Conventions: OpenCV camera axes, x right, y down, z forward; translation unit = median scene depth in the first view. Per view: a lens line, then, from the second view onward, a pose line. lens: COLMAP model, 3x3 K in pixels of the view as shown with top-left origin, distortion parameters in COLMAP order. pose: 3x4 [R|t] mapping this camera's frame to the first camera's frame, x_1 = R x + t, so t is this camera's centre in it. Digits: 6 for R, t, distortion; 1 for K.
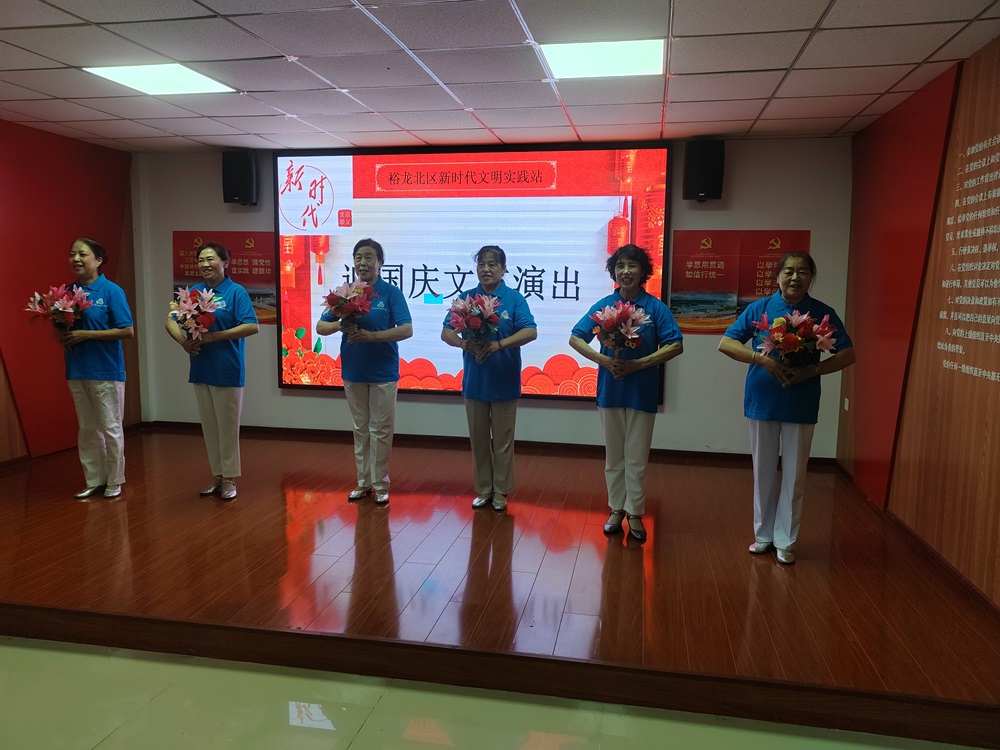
lens RADIAL K [[762.6, 0, 500.0], [0, 762.6, 375.0], [0, 0, 1]] dist [0.028576, -0.007806]
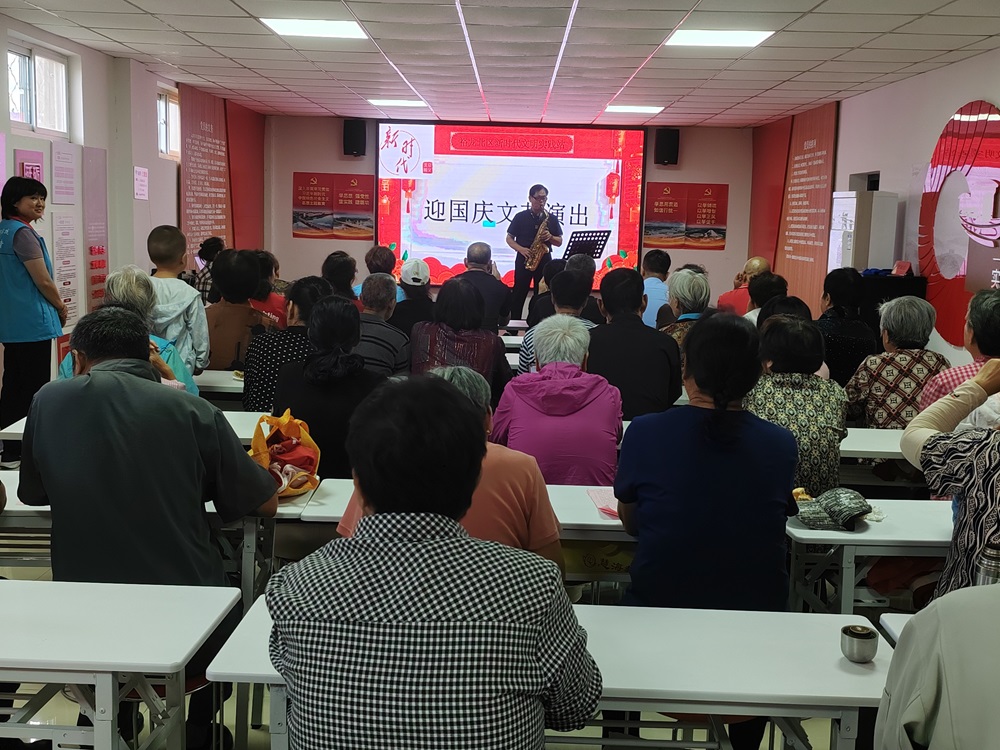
lens RADIAL K [[1130.4, 0, 500.0], [0, 1130.4, 375.0], [0, 0, 1]] dist [0.077327, -0.132345]
pose [[0.983962, -0.009919, 0.178104, -0.492749], [0.005194, 0.999623, 0.026975, 0.144409], [-0.178305, -0.025617, 0.983642, -1.259515]]
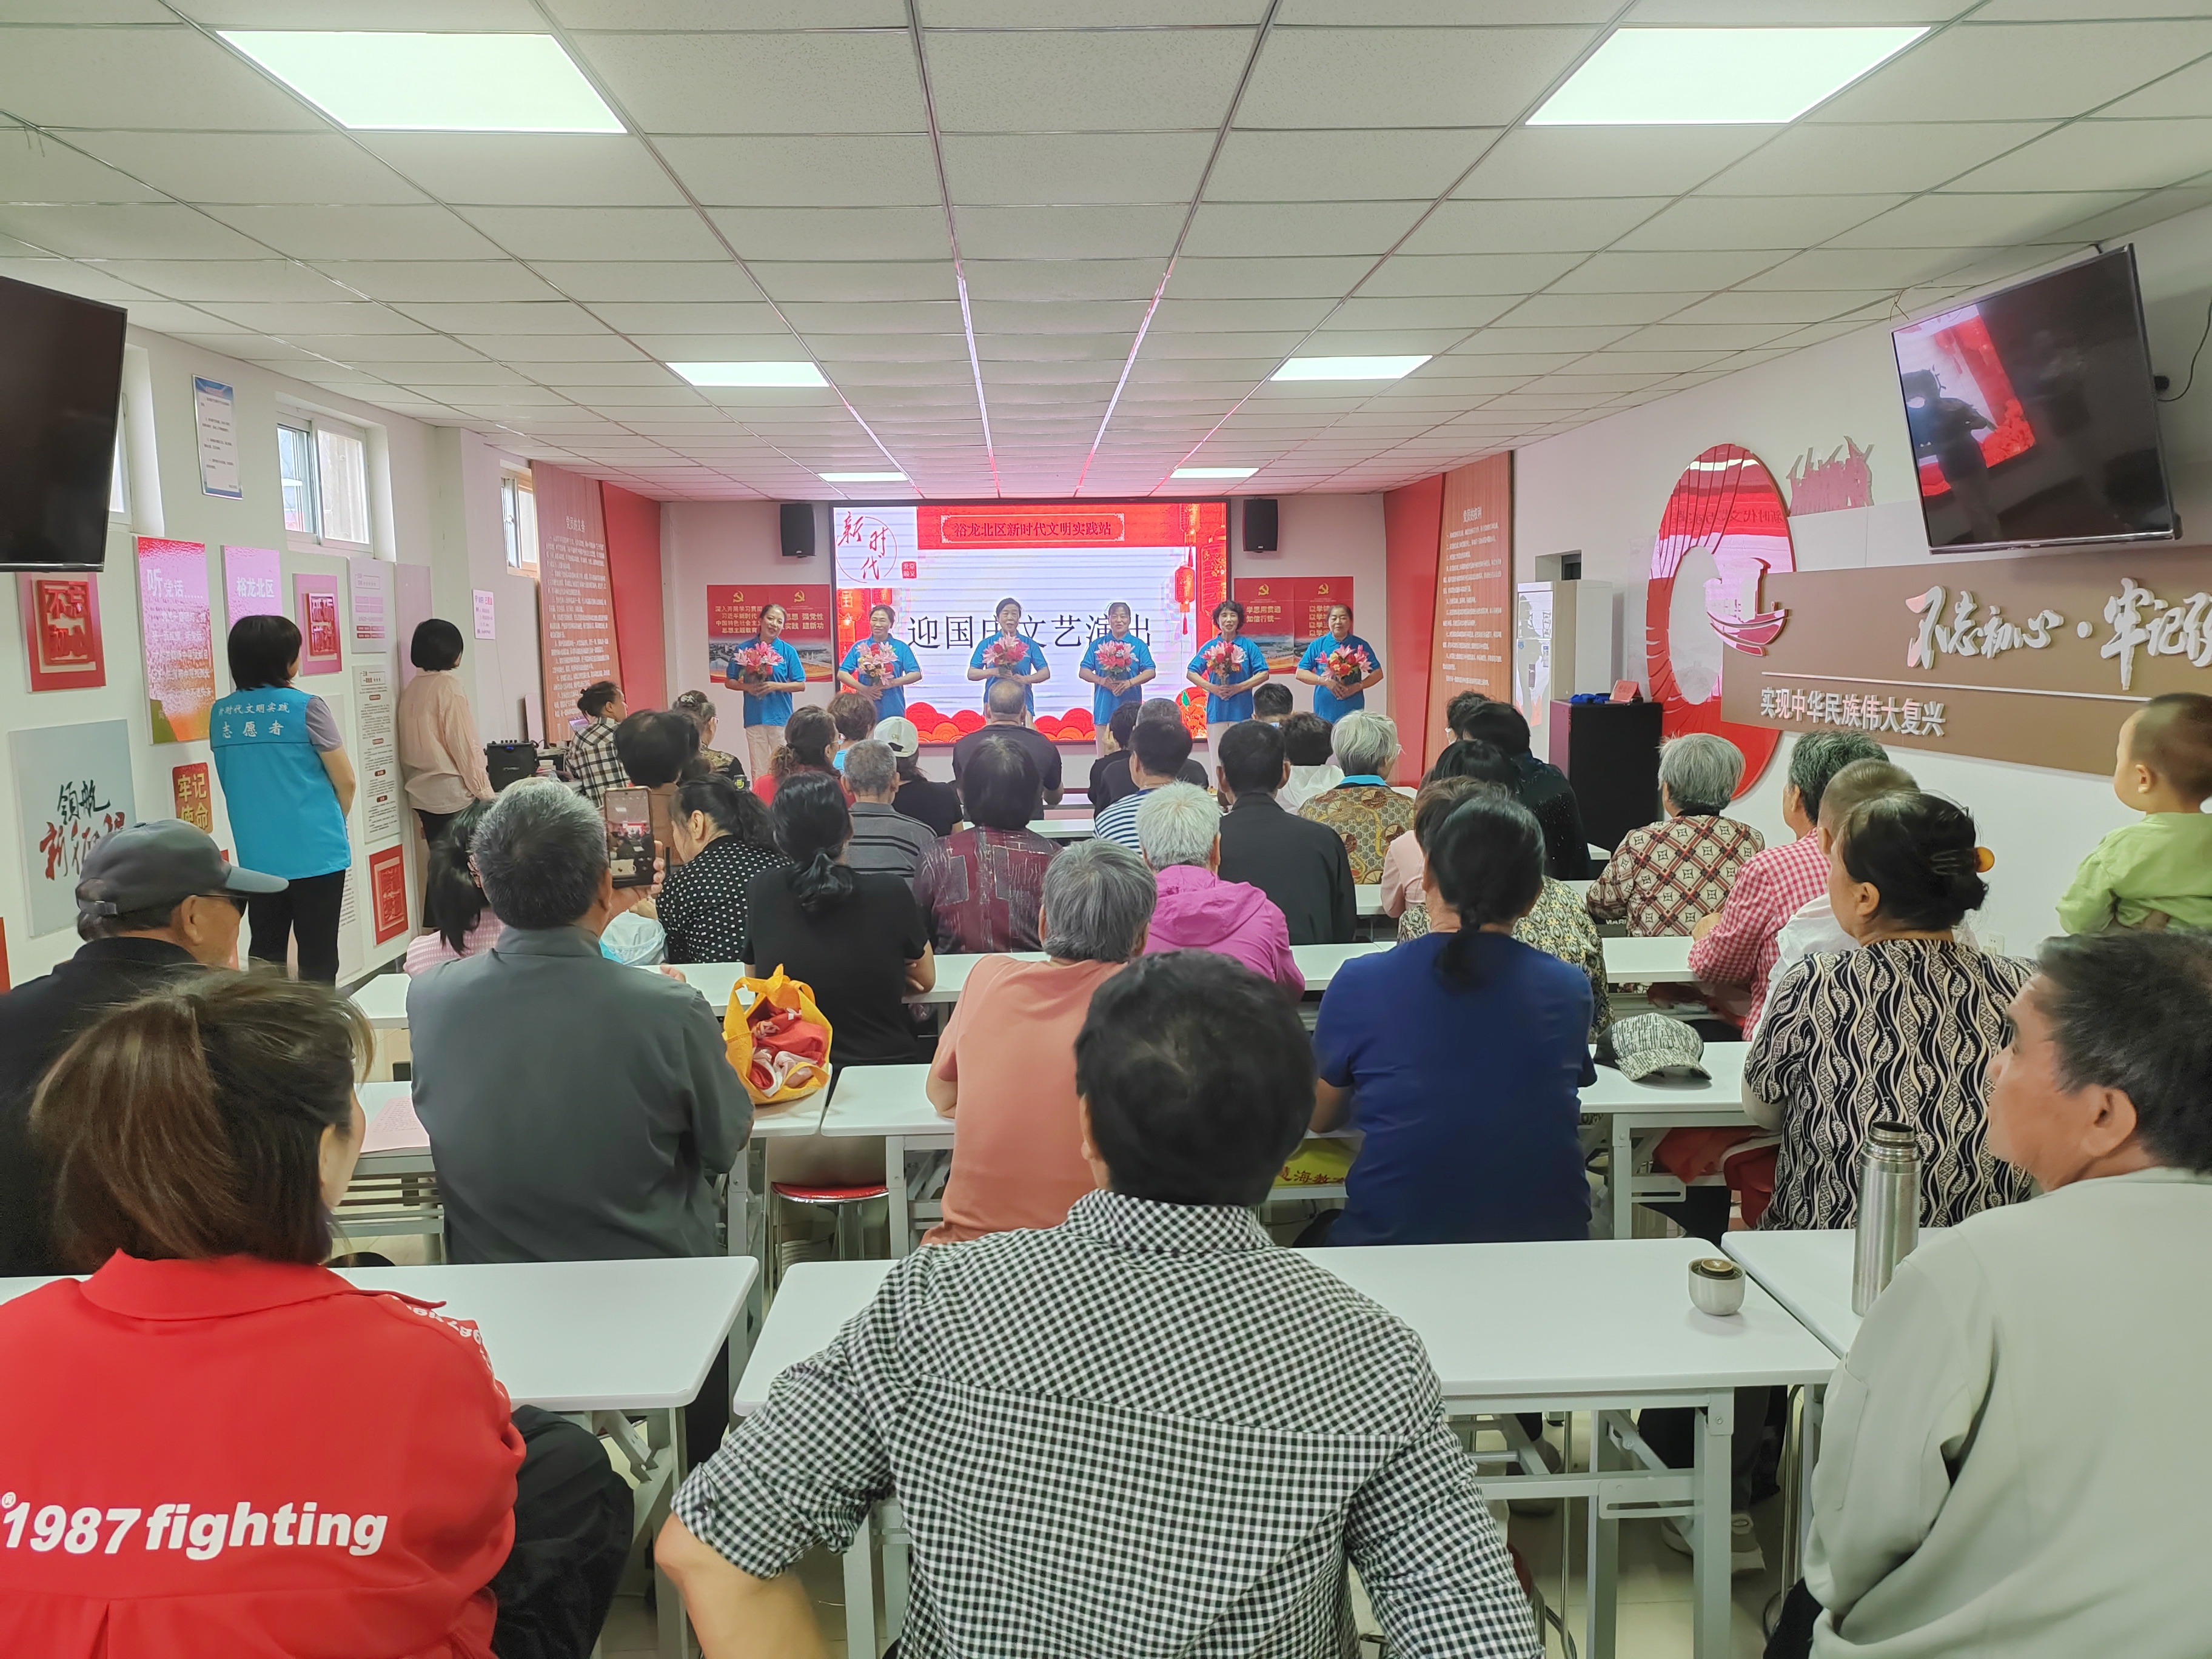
lens RADIAL K [[1670.9, 0, 1106.0], [0, 1670.9, 829.5], [0, 0, 1]] dist [0.068457, -0.125880]
pose [[0.970637, -0.056206, 0.233889, -0.516933], [0.055874, 0.998405, 0.008051, 0.134442], [-0.233969, 0.005254, 0.972230, -1.239379]]
